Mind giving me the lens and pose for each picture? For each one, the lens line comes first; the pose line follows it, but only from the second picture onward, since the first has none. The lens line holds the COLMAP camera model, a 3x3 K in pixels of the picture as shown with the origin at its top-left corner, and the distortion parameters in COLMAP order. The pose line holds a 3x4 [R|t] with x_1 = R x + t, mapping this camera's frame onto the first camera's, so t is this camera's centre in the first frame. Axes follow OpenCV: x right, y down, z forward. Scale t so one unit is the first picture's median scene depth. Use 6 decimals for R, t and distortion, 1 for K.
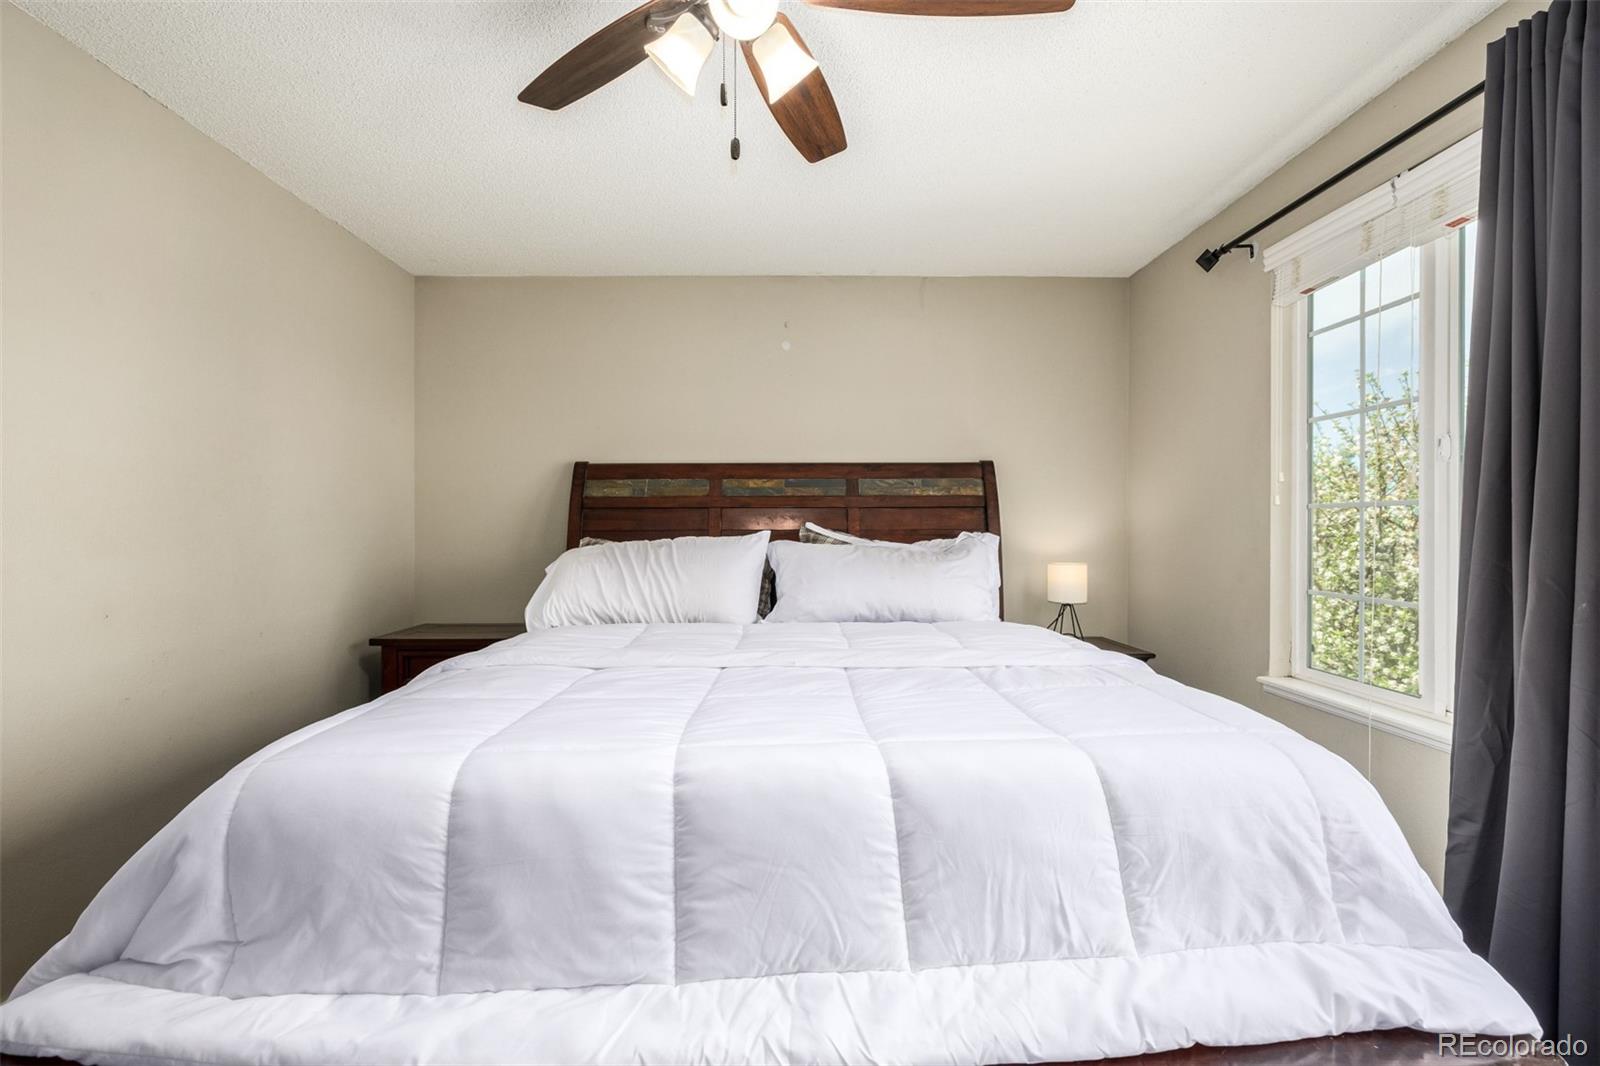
lens RADIAL K [[679.4, 0, 795.4], [0, 679.4, 527.2], [0, 0, 1]] dist [0.001692, 0.000080]
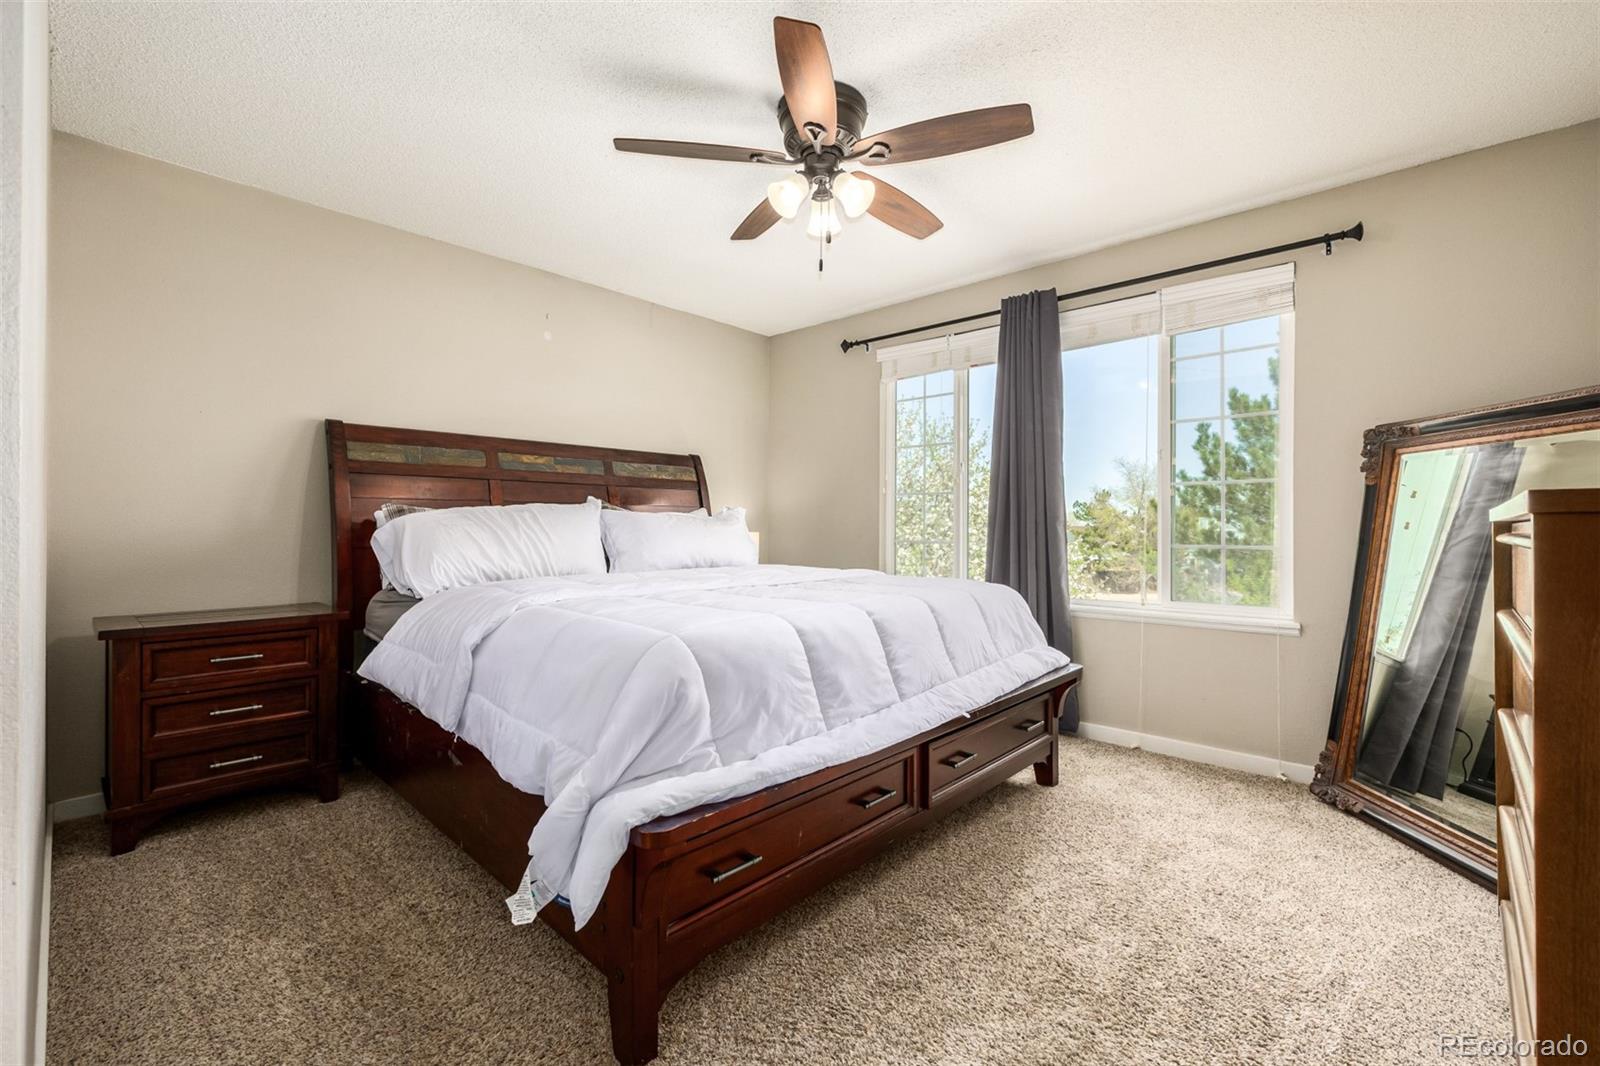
lens RADIAL K [[679.4, 0, 805.9], [0, 679.4, 531.4], [0, 0, 1]] dist [0.001692, 0.000080]
pose [[0.678020, -0.004280, 0.735031, -0.709175], [-0.003084, 0.999958, 0.008668, 0.050859], [-0.735037, -0.008144, 0.677978, -0.070285]]
